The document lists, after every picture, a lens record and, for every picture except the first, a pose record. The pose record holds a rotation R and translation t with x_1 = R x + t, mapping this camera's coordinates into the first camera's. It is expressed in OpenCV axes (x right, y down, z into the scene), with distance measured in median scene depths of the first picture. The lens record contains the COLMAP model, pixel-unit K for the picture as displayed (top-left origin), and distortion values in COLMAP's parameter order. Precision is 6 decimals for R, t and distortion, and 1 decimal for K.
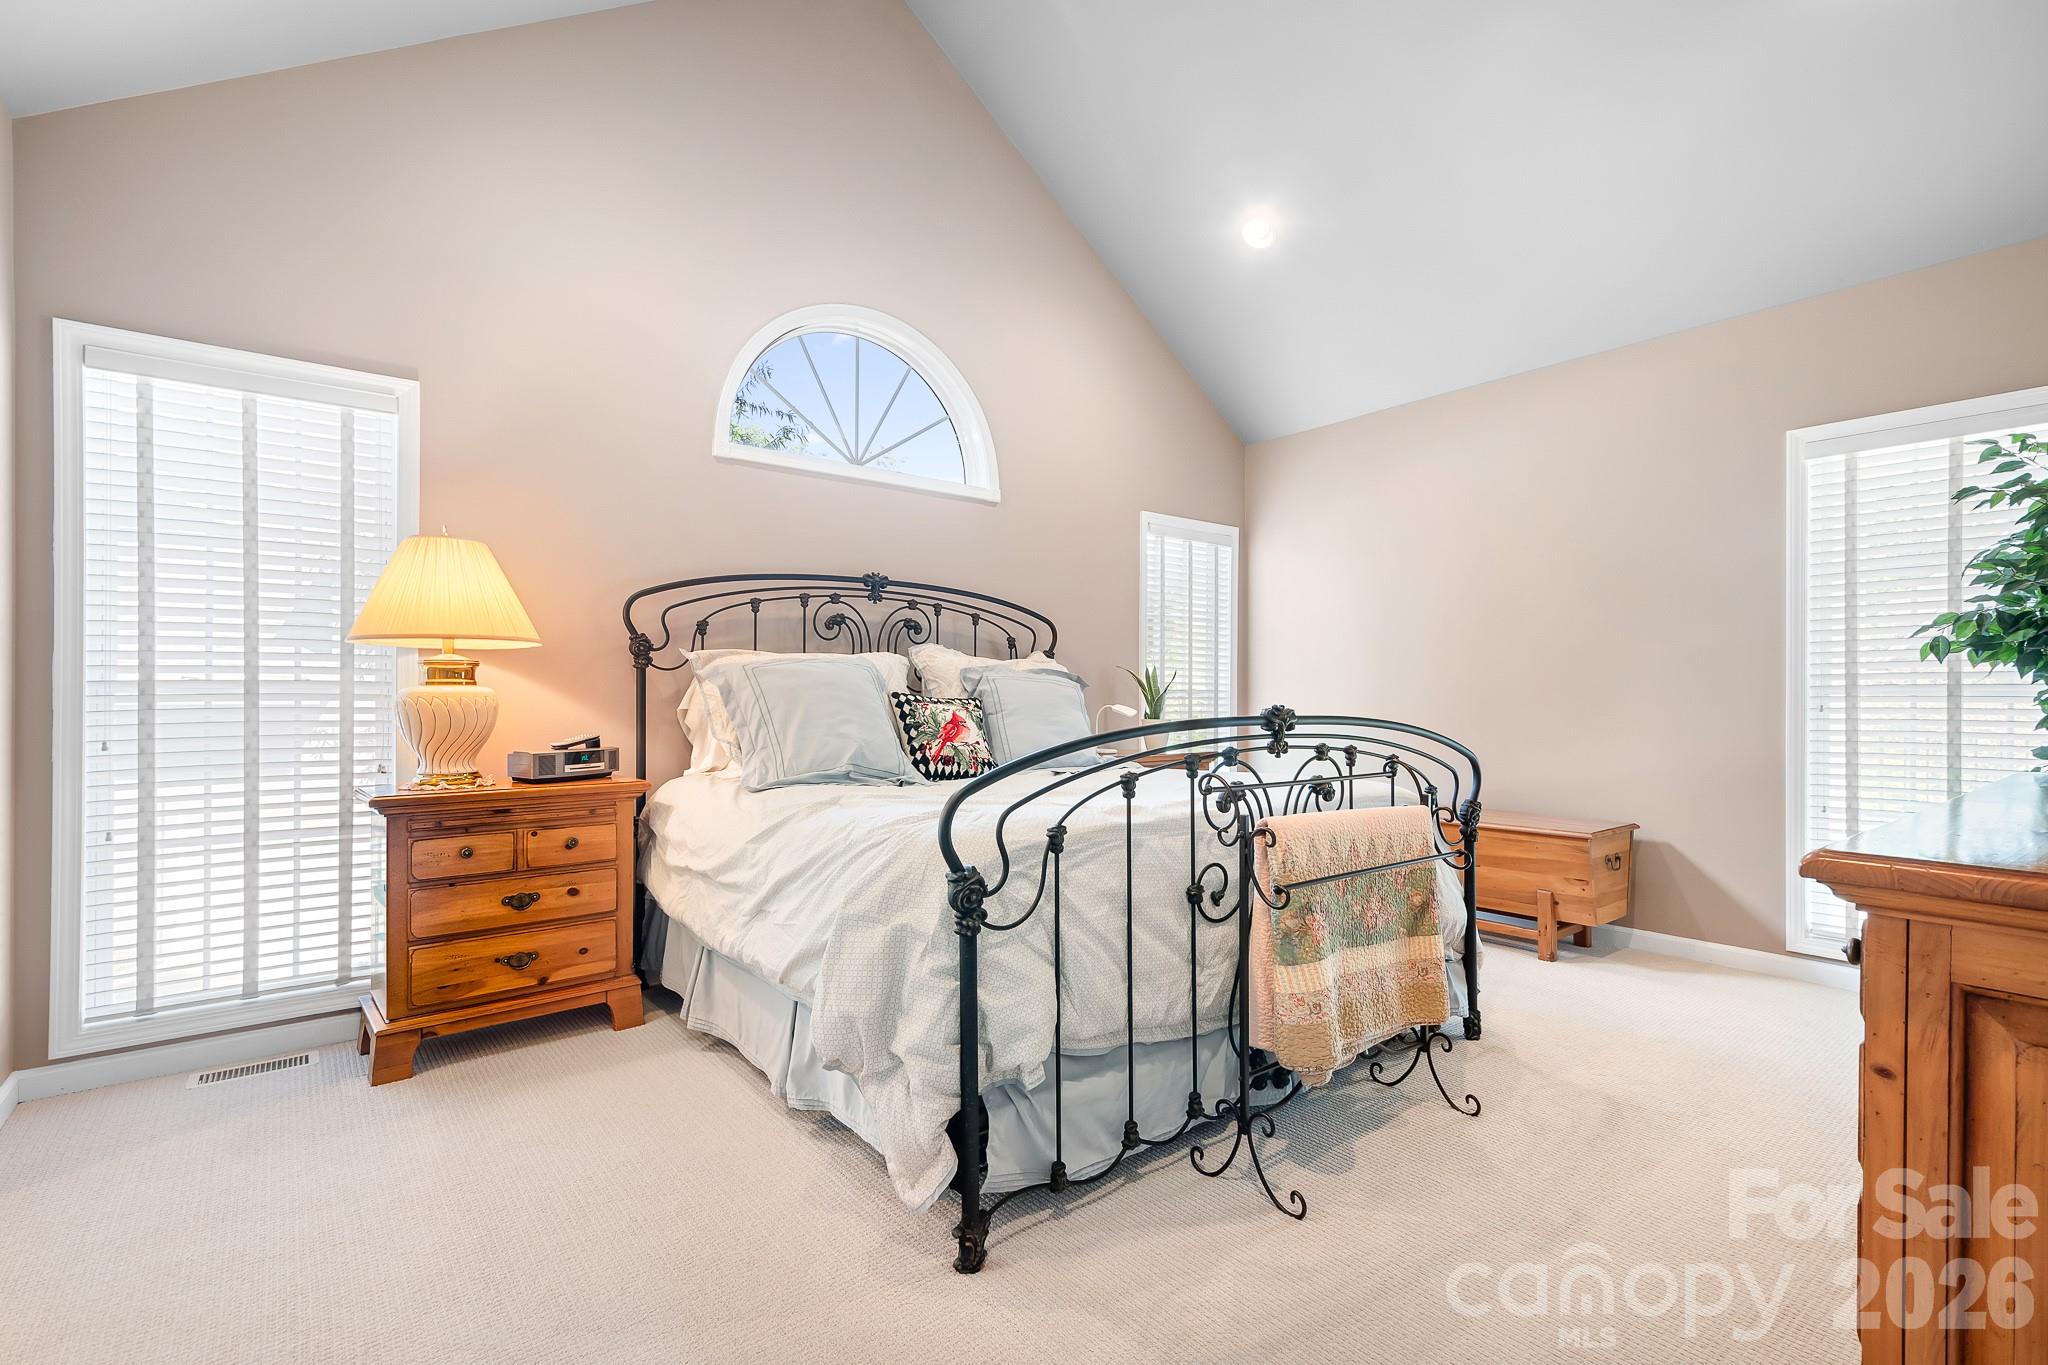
lens RADIAL K [[919.4, 0, 1032.2], [0, 919.4, 694.7], [0, 0, 1]] dist [0.013415, -0.002146]
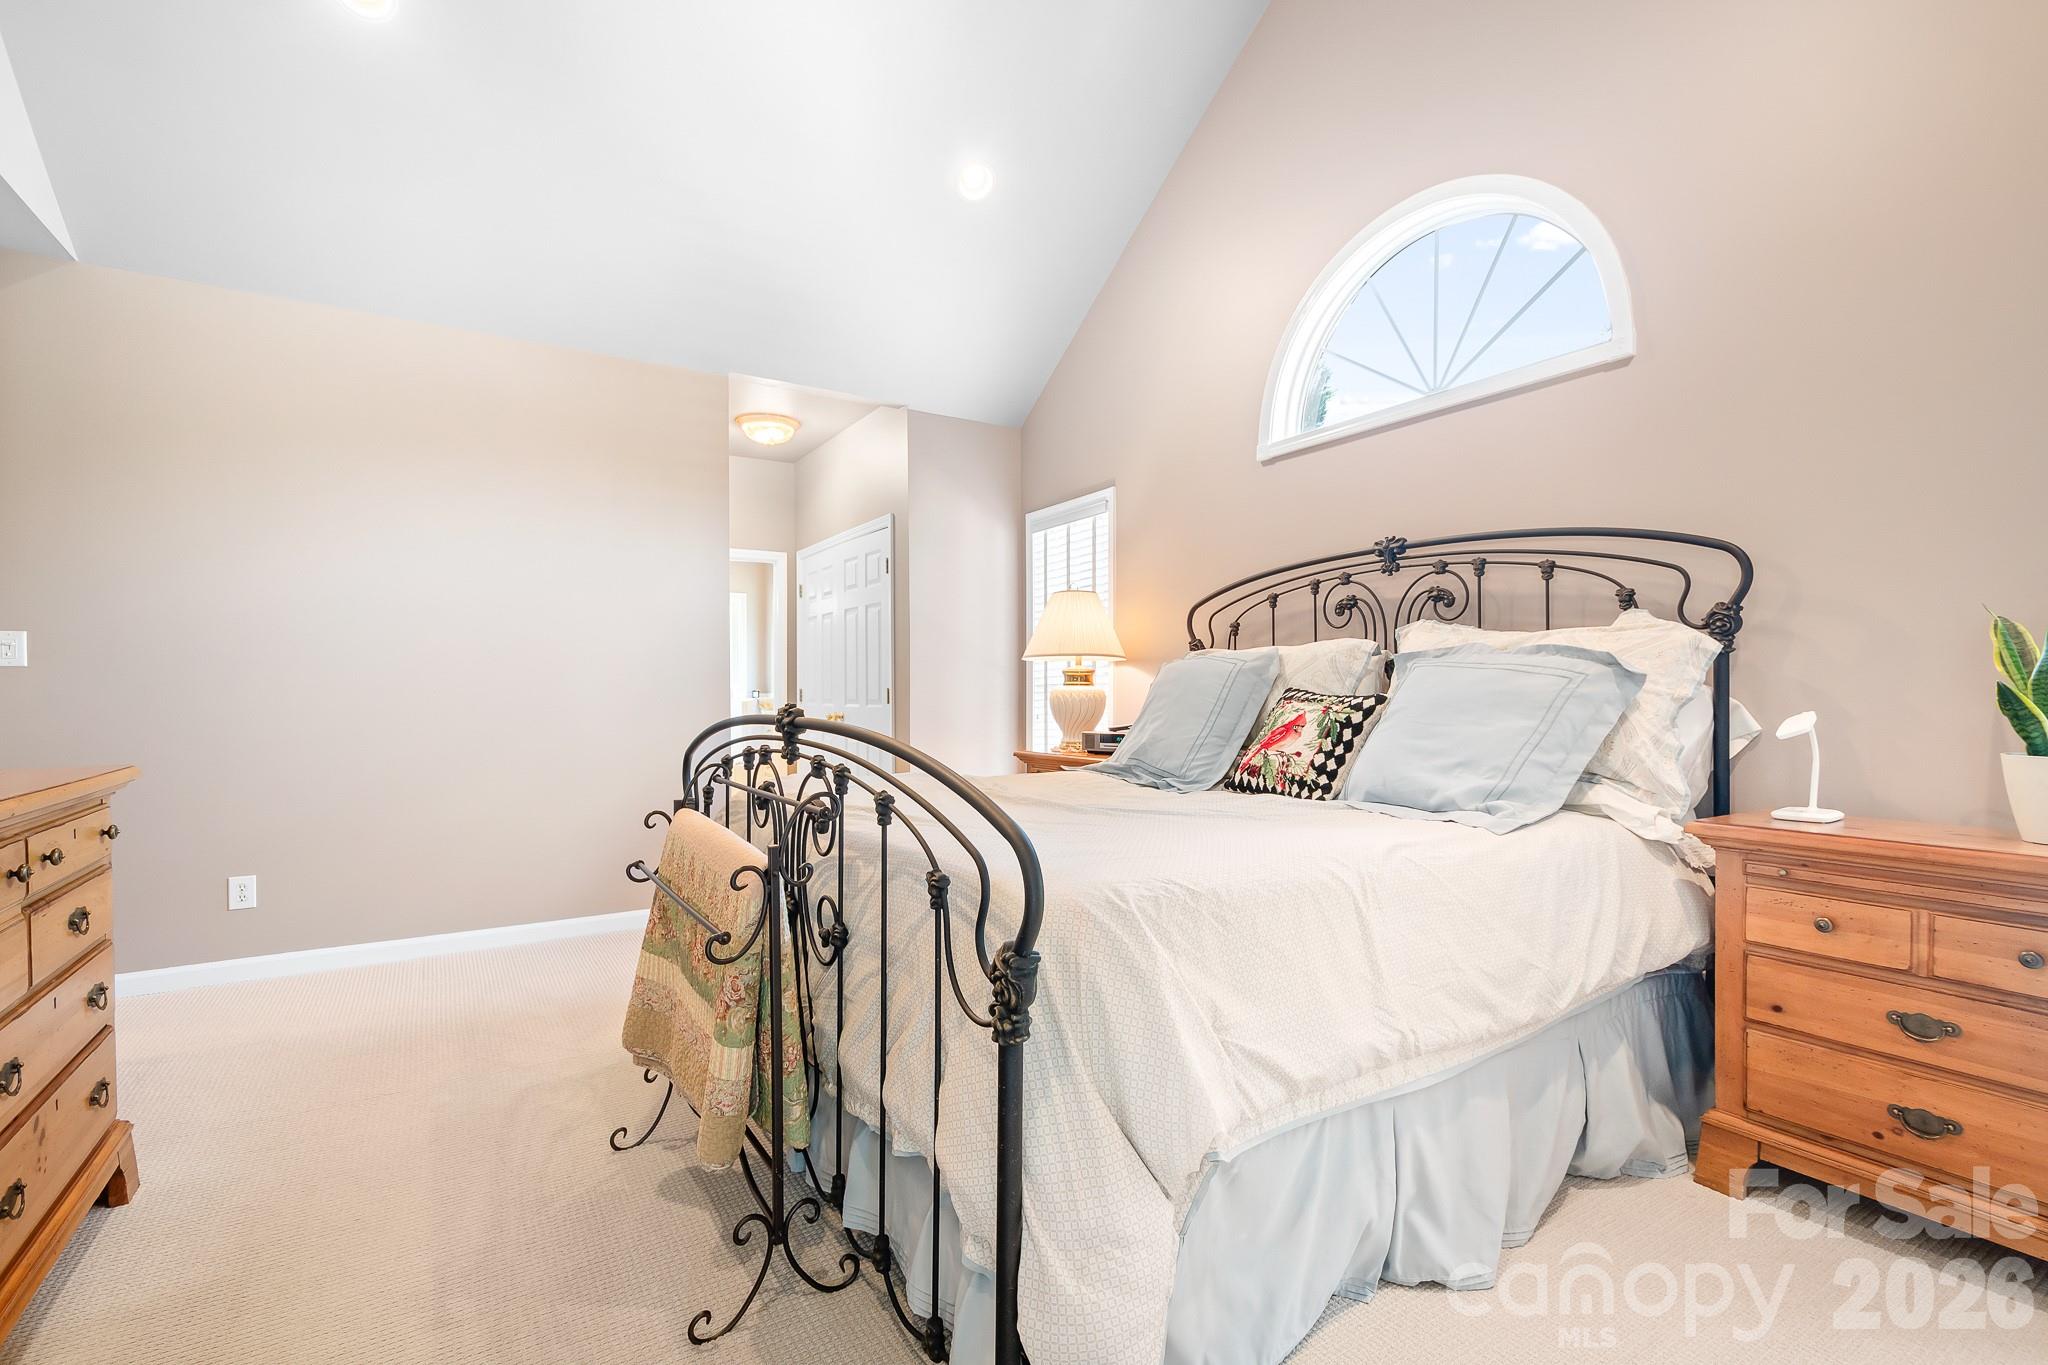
lens RADIAL K [[919.4, 0, 1030.5], [0, 919.4, 689.0], [0, 0, 1]] dist [0.013415, -0.002146]
pose [[-0.087841, -0.002488, -0.996131, 0.721063], [0.004232, 0.999987, -0.002871, -0.000225], [0.996125, -0.004468, -0.087830, 0.838930]]
